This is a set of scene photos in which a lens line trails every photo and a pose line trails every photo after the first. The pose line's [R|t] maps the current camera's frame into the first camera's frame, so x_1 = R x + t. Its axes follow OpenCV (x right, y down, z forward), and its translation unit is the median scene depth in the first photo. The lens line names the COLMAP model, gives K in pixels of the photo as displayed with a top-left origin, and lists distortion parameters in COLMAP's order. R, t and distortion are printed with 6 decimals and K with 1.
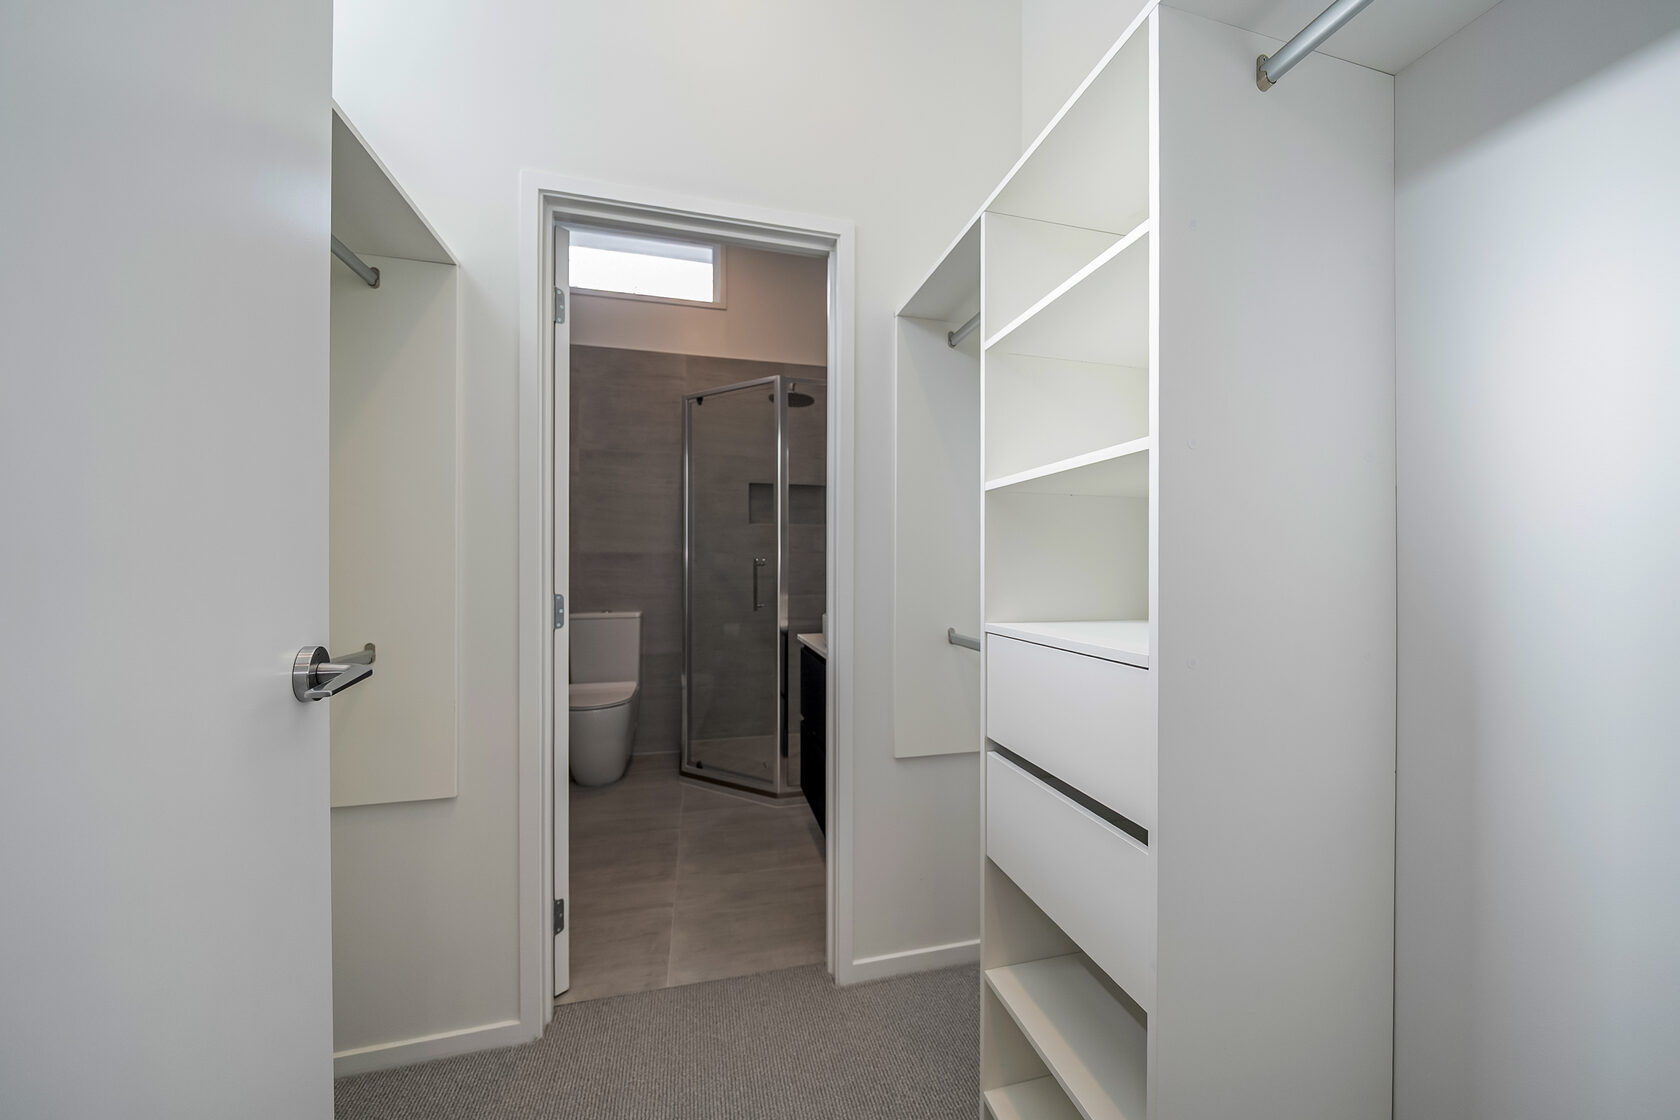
lens RADIAL K [[610.5, 0, 844.0], [0, 610.5, 571.7], [0, 0, 1]] dist [-0.006362, 0.000404]
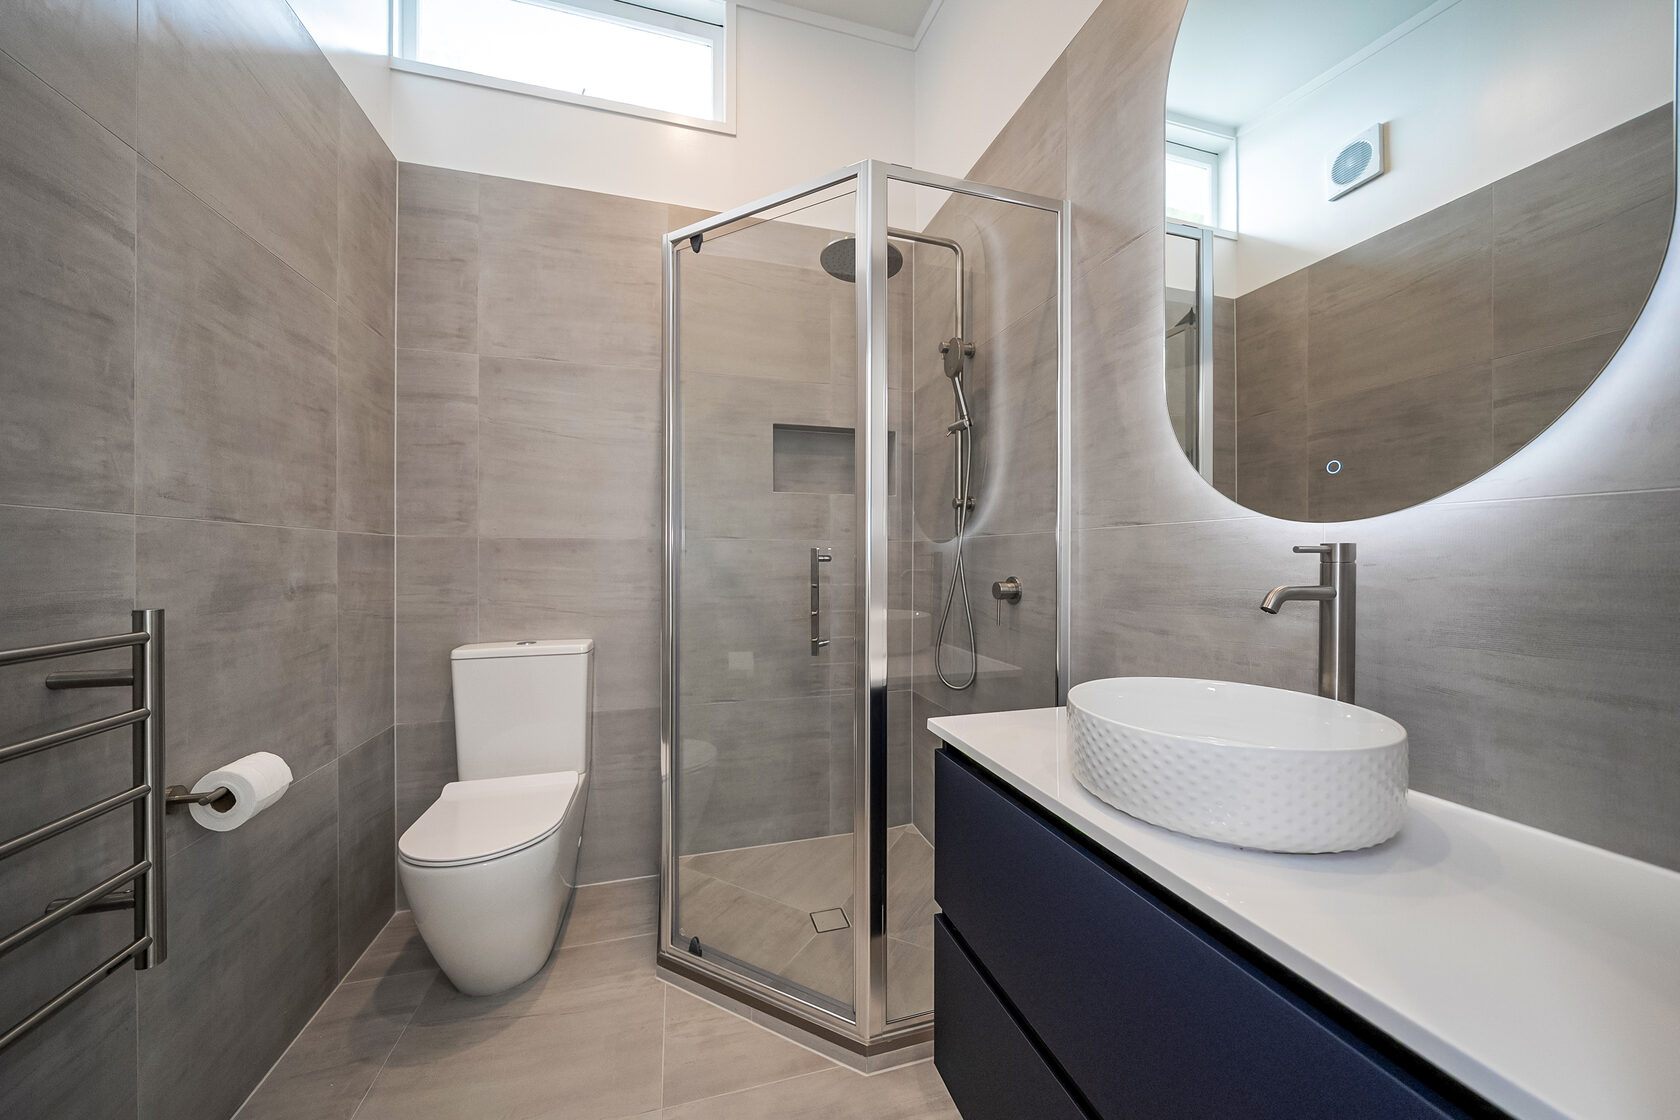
lens RADIAL K [[610.5, 0, 855.2], [0, 610.5, 568.2], [0, 0, 1]] dist [-0.006362, 0.000404]
pose [[0.999076, -0.000634, 0.042975, -0.107499], [0.000626, 1.000000, 0.000211, -0.002903], [-0.042975, -0.000184, 0.999076, 0.415033]]
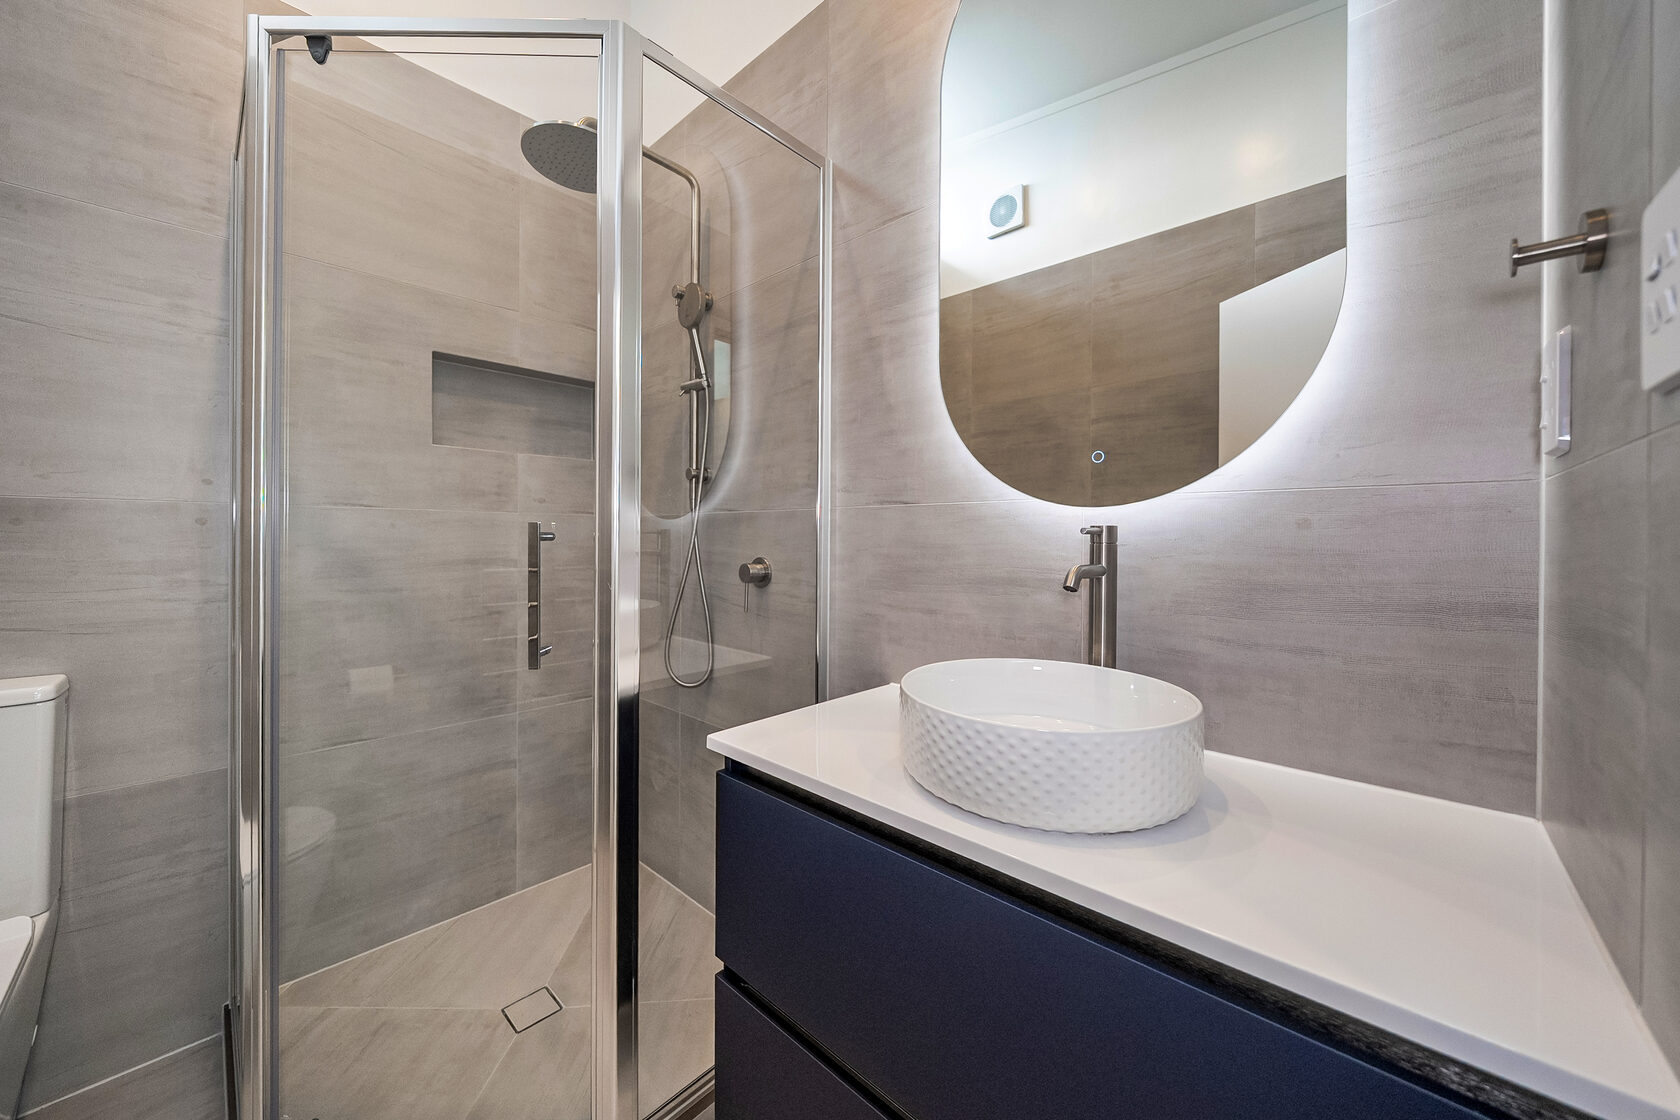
lens RADIAL K [[610.5, 0, 837.6], [0, 610.5, 544.3], [0, 0, 1]] dist [-0.006362, 0.000404]
pose [[0.839921, -0.002117, 0.542705, -0.155186], [0.003558, 0.999992, -0.001606, -0.004607], [-0.542698, 0.003279, 0.839922, 0.493889]]
